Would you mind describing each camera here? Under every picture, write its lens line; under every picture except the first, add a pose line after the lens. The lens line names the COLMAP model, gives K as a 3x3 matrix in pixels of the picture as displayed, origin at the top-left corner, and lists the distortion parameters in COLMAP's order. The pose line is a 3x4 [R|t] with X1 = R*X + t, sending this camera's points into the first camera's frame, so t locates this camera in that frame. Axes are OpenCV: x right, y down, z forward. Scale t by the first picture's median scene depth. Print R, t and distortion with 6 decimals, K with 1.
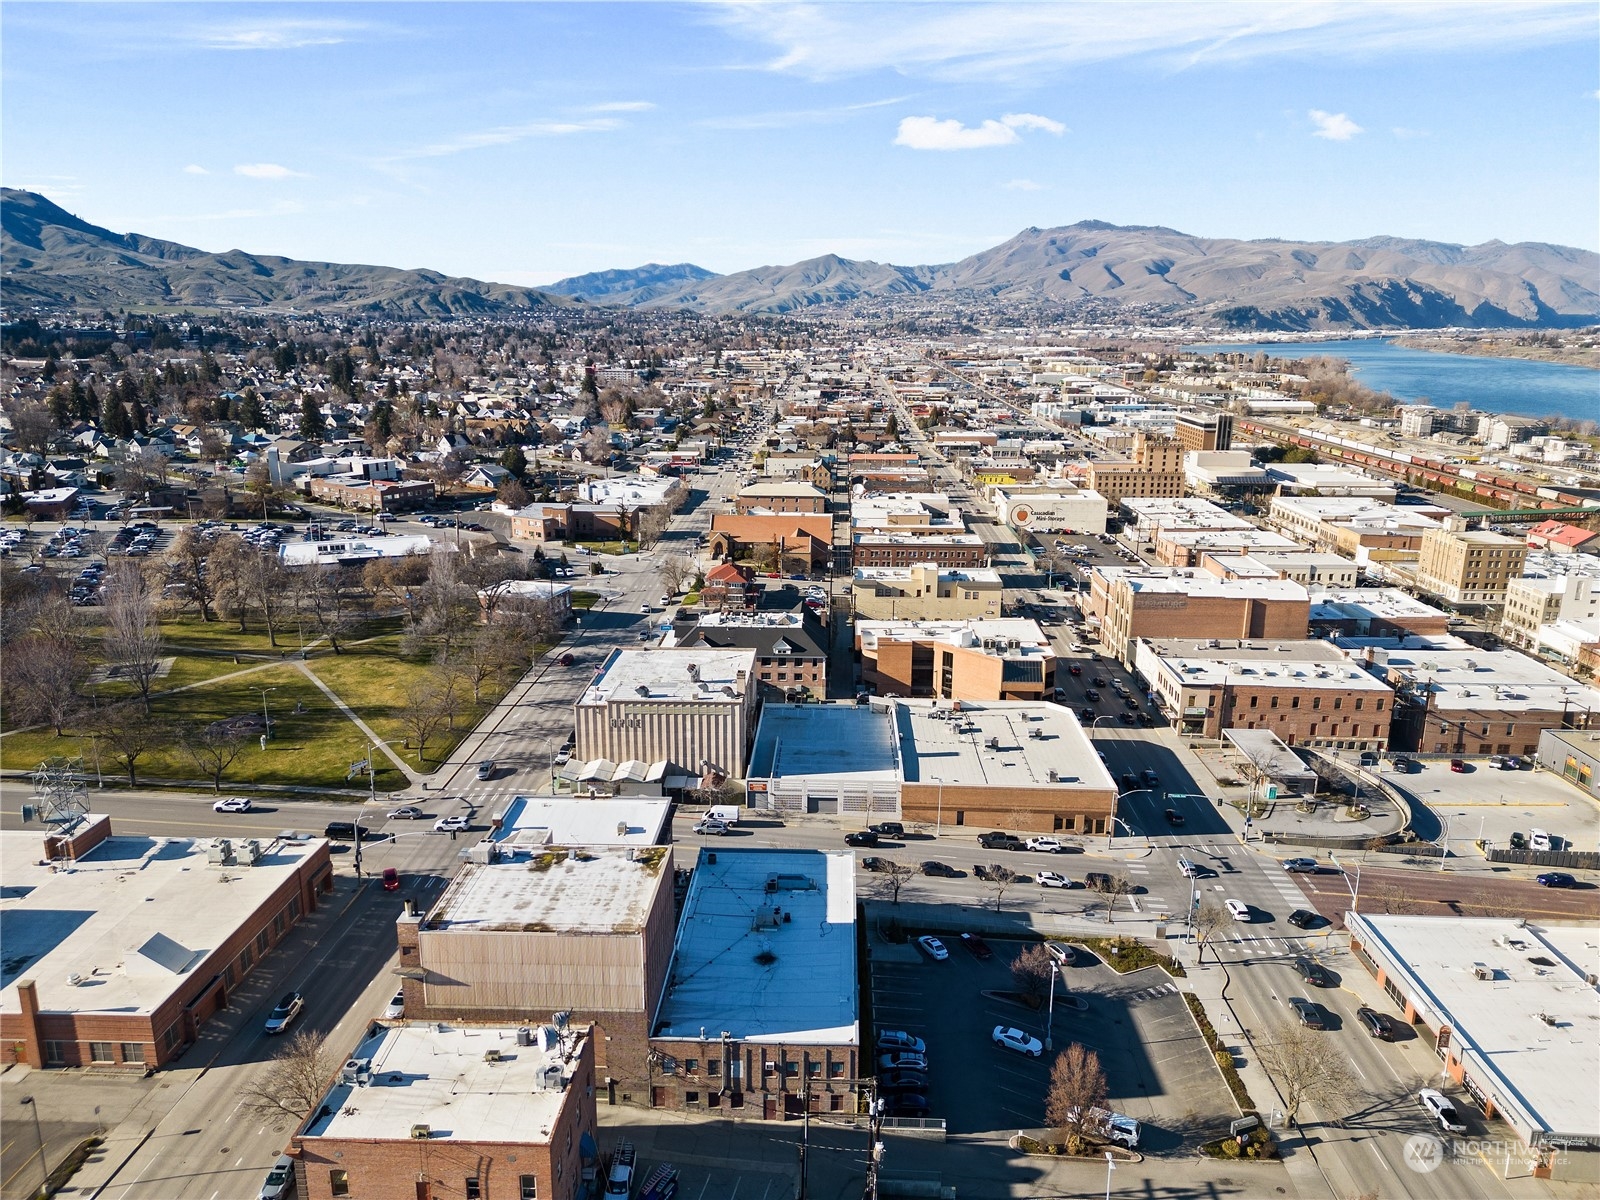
lens RADIAL K [[1105.1, 0, 797.1], [0, 1105.1, 605.1], [0, 0, 1]] dist [0.084370, -0.082261]
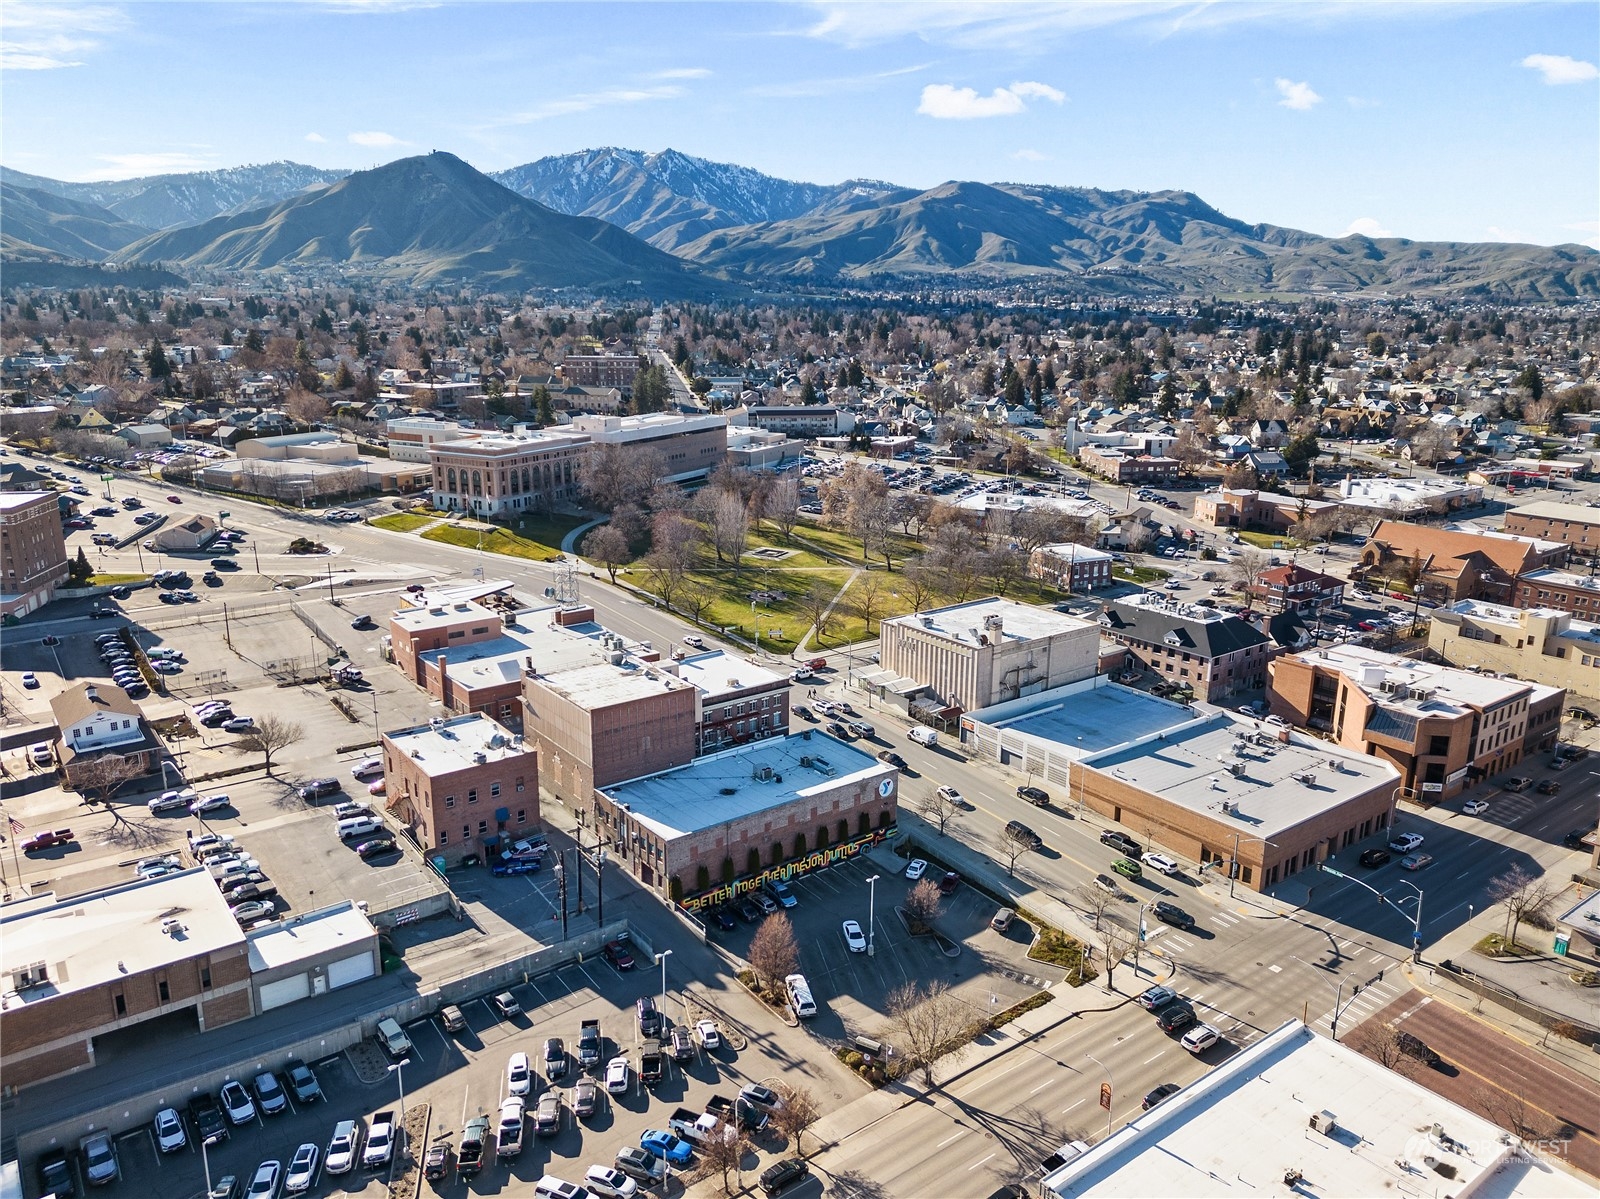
lens RADIAL K [[1140.4, 0, 800.0], [0, 1140.4, 599.5], [0, 0, 1]] dist [0.082427, -0.087541]
pose [[0.632861, 0.194278, -0.749496, 0.553616], [-0.194273, 0.976885, 0.089179, -0.021973], [0.749497, 0.089169, 0.655975, 0.093059]]
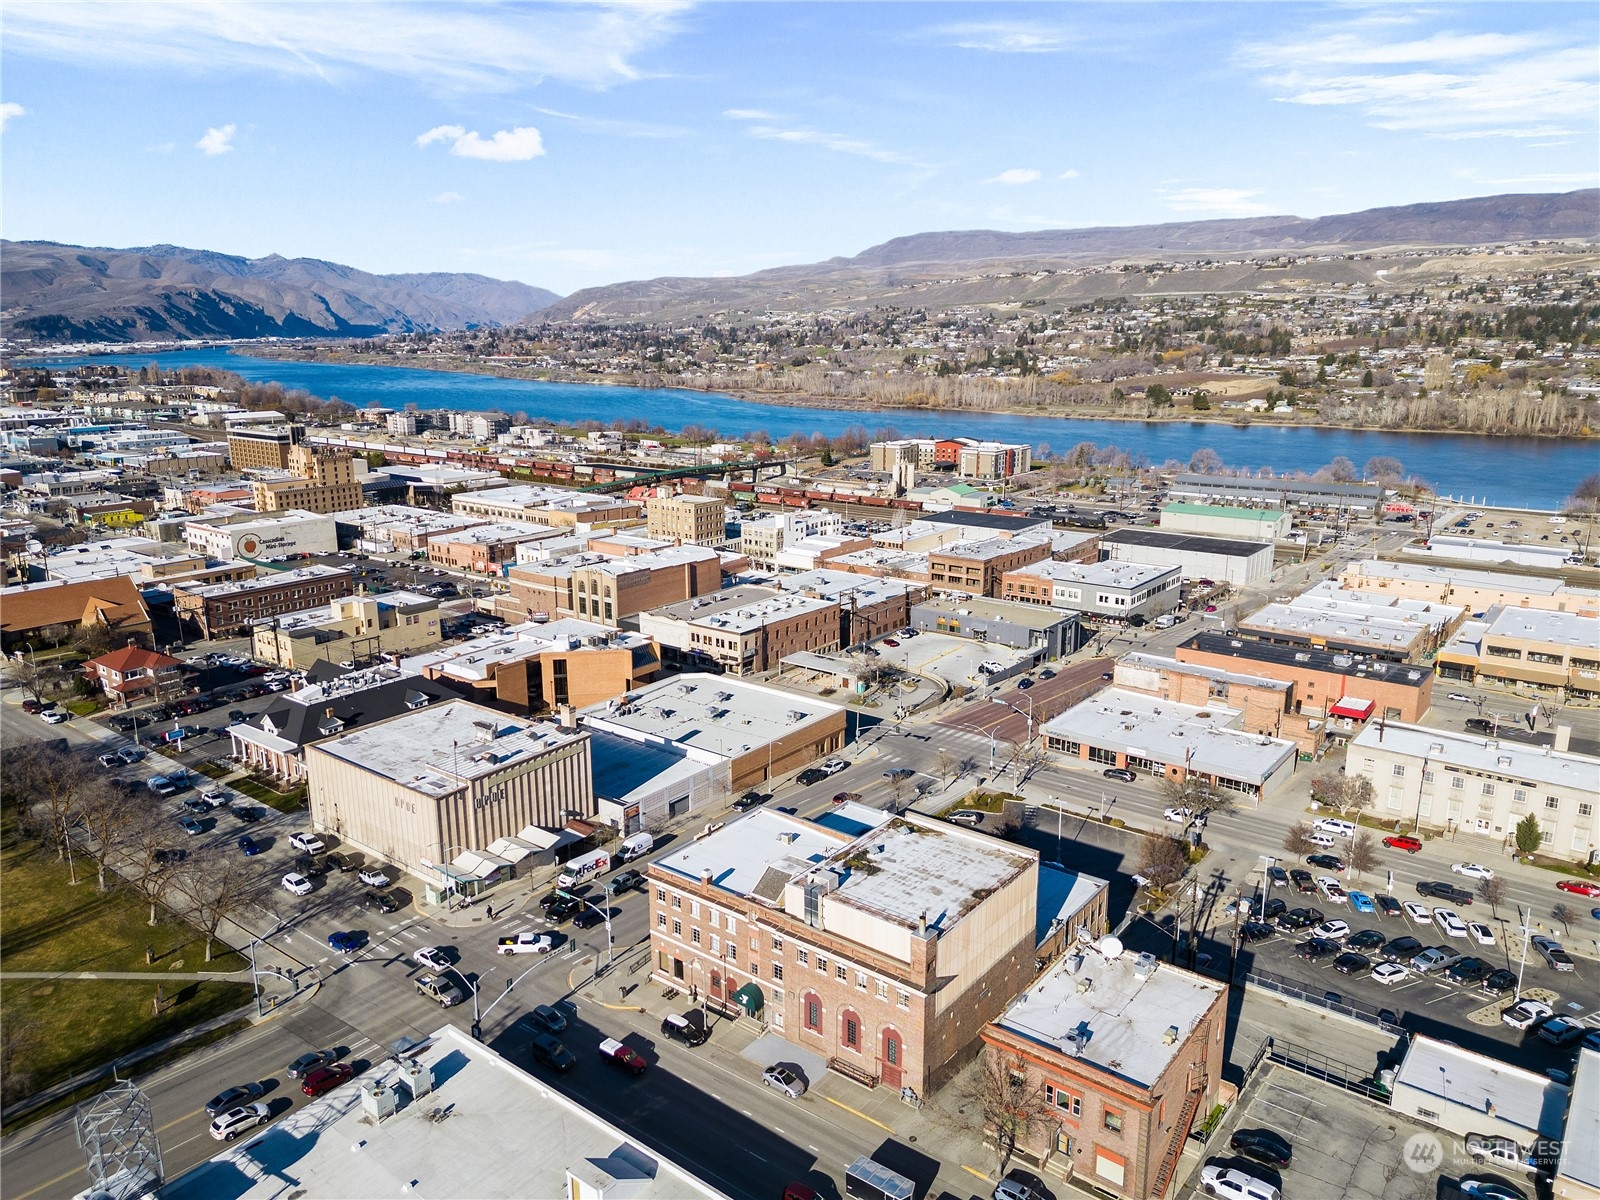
lens RADIAL K [[1123.4, 0, 783.5], [0, 1123.4, 602.8], [0, 0, 1]] dist [0.078477, -0.077805]
pose [[0.592208, -0.200895, 0.780340, -0.554159], [0.211512, 0.973220, 0.090033, -0.059378], [-0.777529, 0.111733, 0.618841, 0.215972]]
